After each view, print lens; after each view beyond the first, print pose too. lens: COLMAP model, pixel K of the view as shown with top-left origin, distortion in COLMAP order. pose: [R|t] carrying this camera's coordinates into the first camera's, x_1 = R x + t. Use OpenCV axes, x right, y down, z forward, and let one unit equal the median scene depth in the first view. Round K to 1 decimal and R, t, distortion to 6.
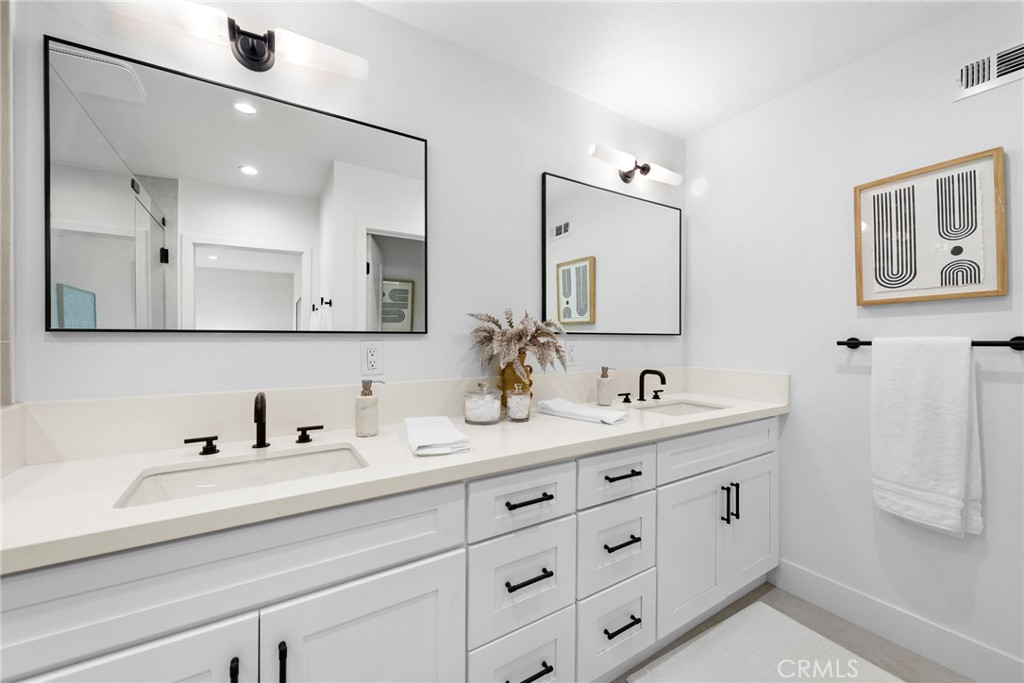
lens RADIAL K [[394.8, 0, 509.6], [0, 394.8, 337.7], [0, 0, 1]] dist [0.011482, -0.002427]
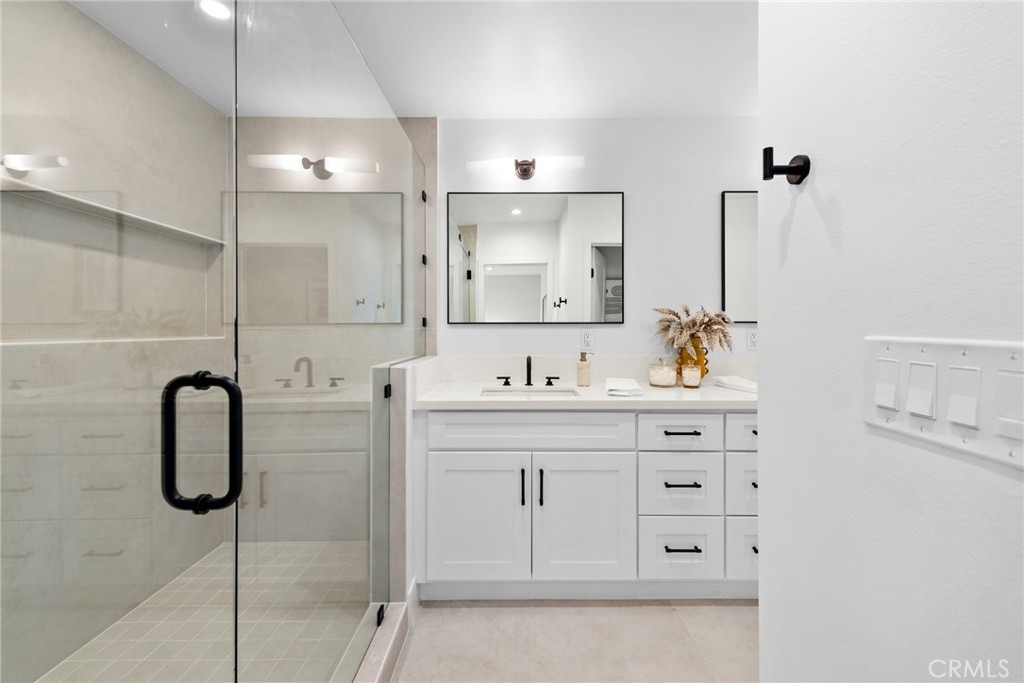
lens RADIAL K [[394.8, 0, 515.1], [0, 394.8, 334.2], [0, 0, 1]] dist [0.011482, -0.002427]
pose [[0.846146, 0.006570, -0.532910, 0.233441], [0.002588, 0.999862, 0.016437, 0.004822], [0.532944, -0.015287, 0.846012, -0.459560]]
